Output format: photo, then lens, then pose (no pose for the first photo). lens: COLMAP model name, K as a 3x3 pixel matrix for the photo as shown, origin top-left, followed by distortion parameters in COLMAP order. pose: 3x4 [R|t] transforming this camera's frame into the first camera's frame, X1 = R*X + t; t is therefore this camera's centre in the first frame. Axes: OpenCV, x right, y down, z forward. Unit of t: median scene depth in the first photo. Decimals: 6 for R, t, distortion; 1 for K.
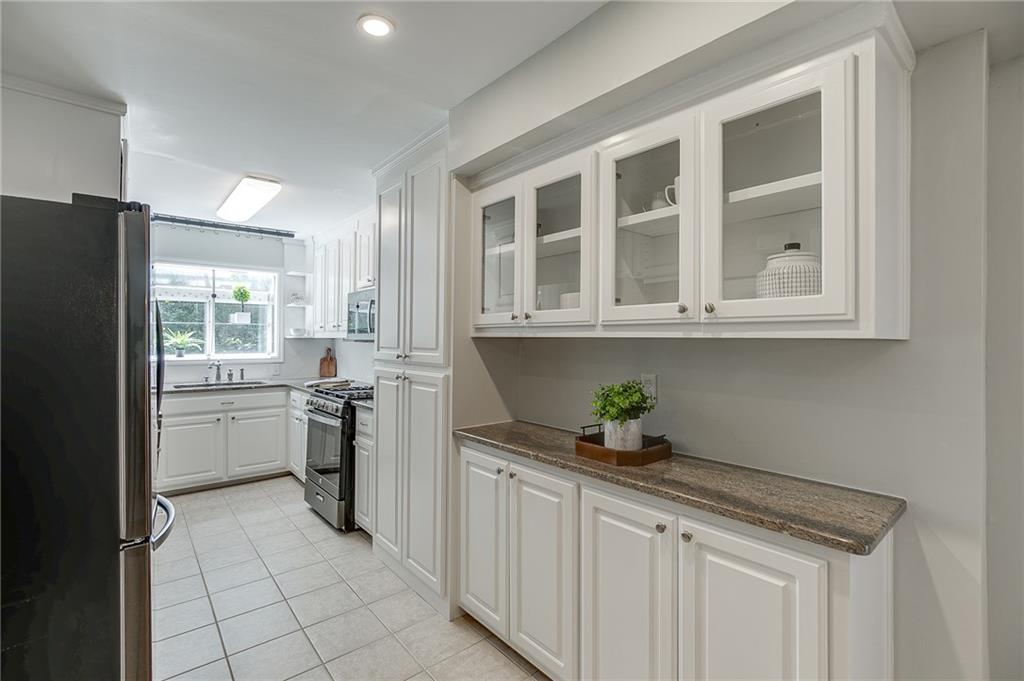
lens RADIAL K [[463.0, 0, 512.0], [0, 463.0, 340.5], [0, 0, 1]] dist [-0.000997, -0.000242]
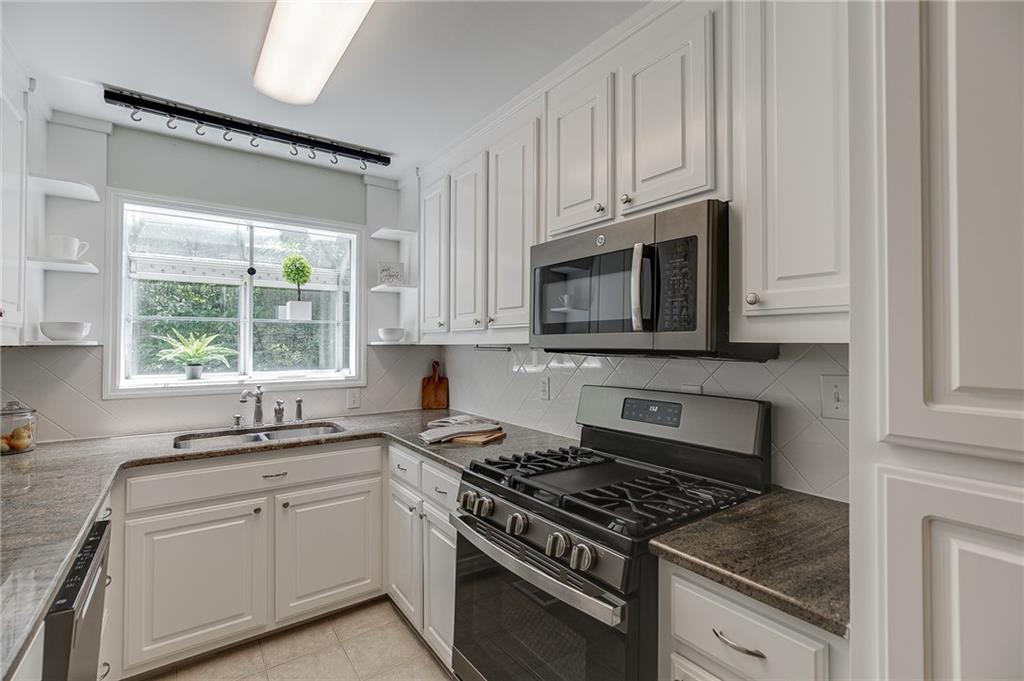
lens RADIAL K [[463.0, 0, 512.0], [0, 463.0, 340.5], [0, 0, 1]] dist [-0.000997, -0.000242]
pose [[0.997571, -0.004218, -0.069533, -0.278116], [0.003384, 0.999921, -0.012099, -0.003126], [0.069579, 0.011834, 0.997506, 0.443955]]
